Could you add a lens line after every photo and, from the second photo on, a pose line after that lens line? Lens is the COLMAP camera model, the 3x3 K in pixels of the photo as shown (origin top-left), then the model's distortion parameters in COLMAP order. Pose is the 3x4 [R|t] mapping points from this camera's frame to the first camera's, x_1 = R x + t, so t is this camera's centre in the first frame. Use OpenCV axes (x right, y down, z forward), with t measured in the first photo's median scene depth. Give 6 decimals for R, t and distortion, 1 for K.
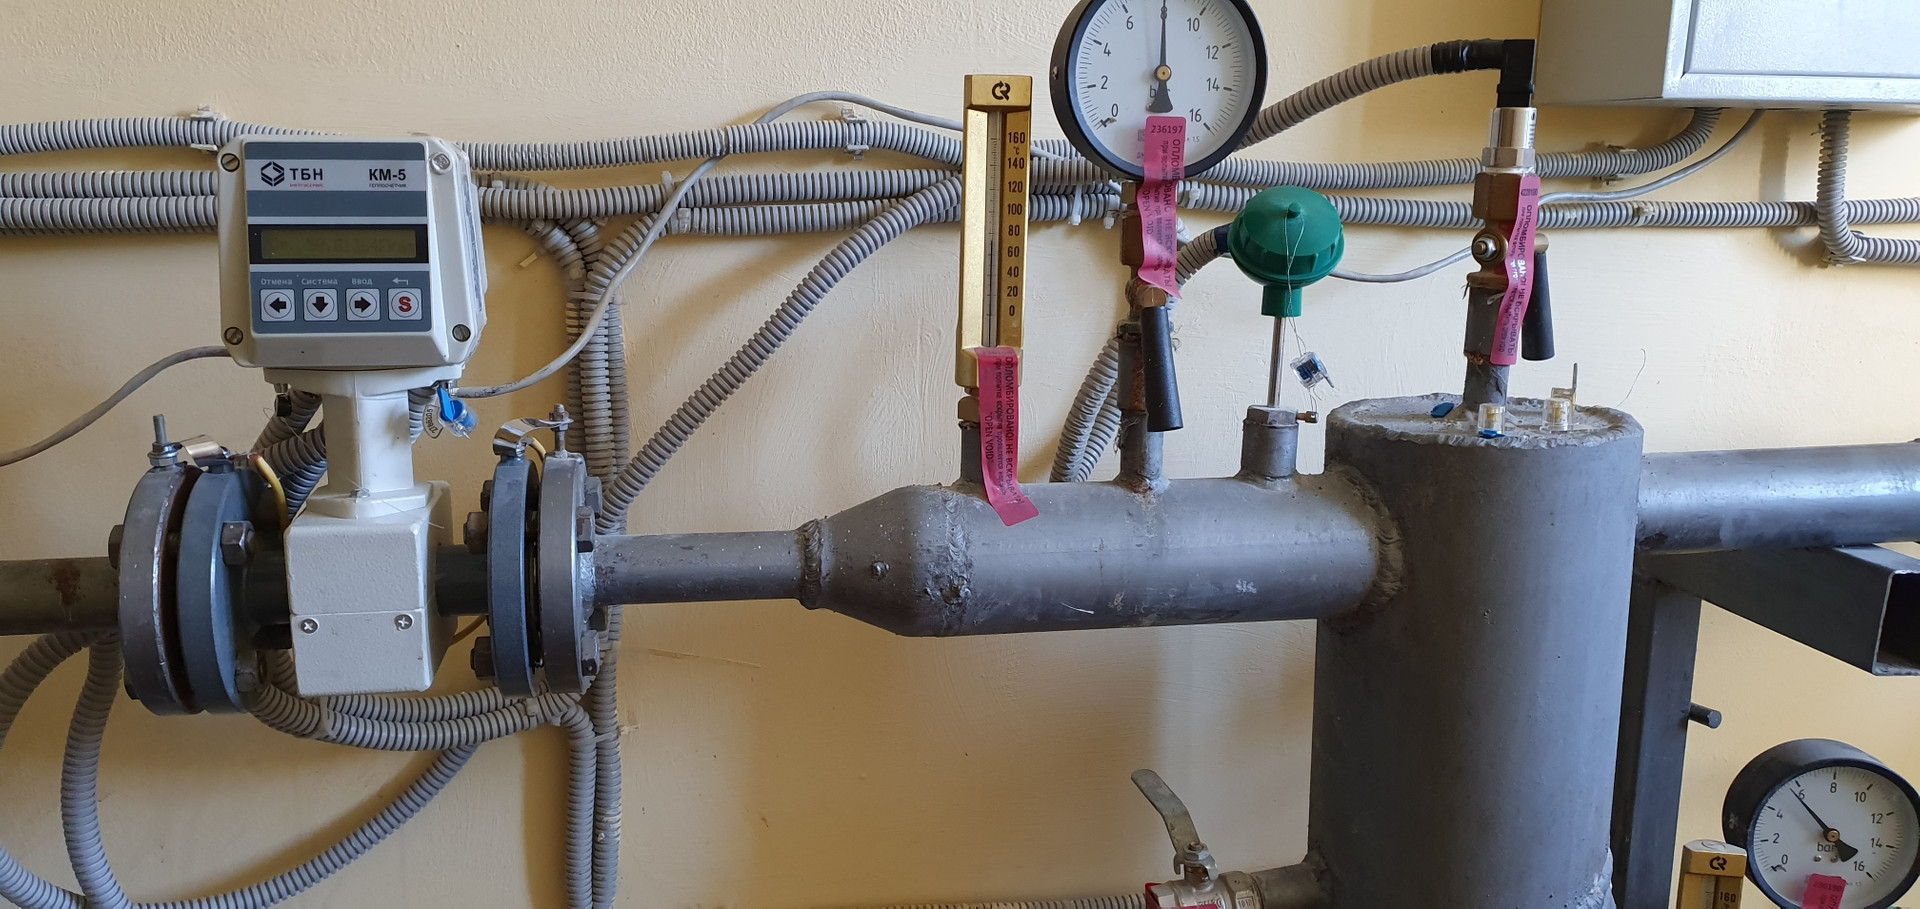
lens RADIAL K [[1380.9, 0, 958.7], [0, 1380.9, 500.1], [0, 0, 1]] dist [0.005653, 0.003575]
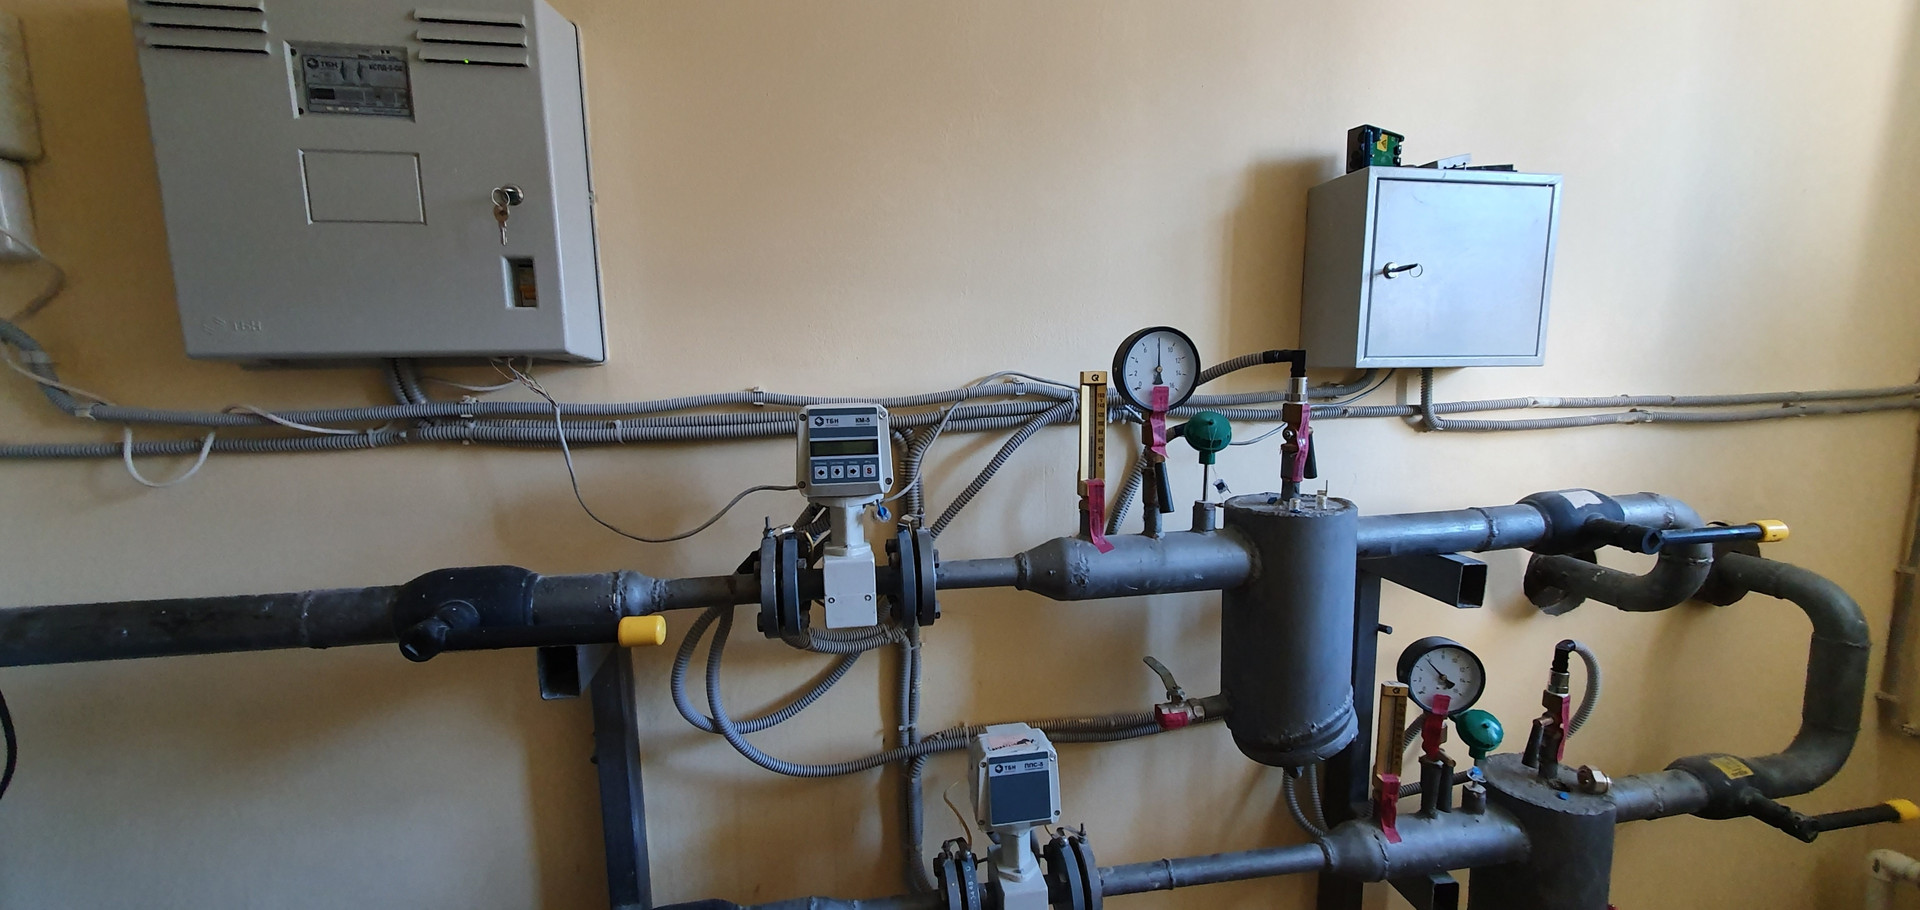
lens RADIAL K [[756.7, 0, 957.9], [0, 756.7, 486.0], [0, 0, 1]] dist [-0.000332, -0.000014]
pose [[0.999751, -0.020557, 0.008691, -0.212764], [0.021033, 0.998049, -0.058783, -0.025244], [-0.007465, 0.058951, 0.998233, -0.315650]]
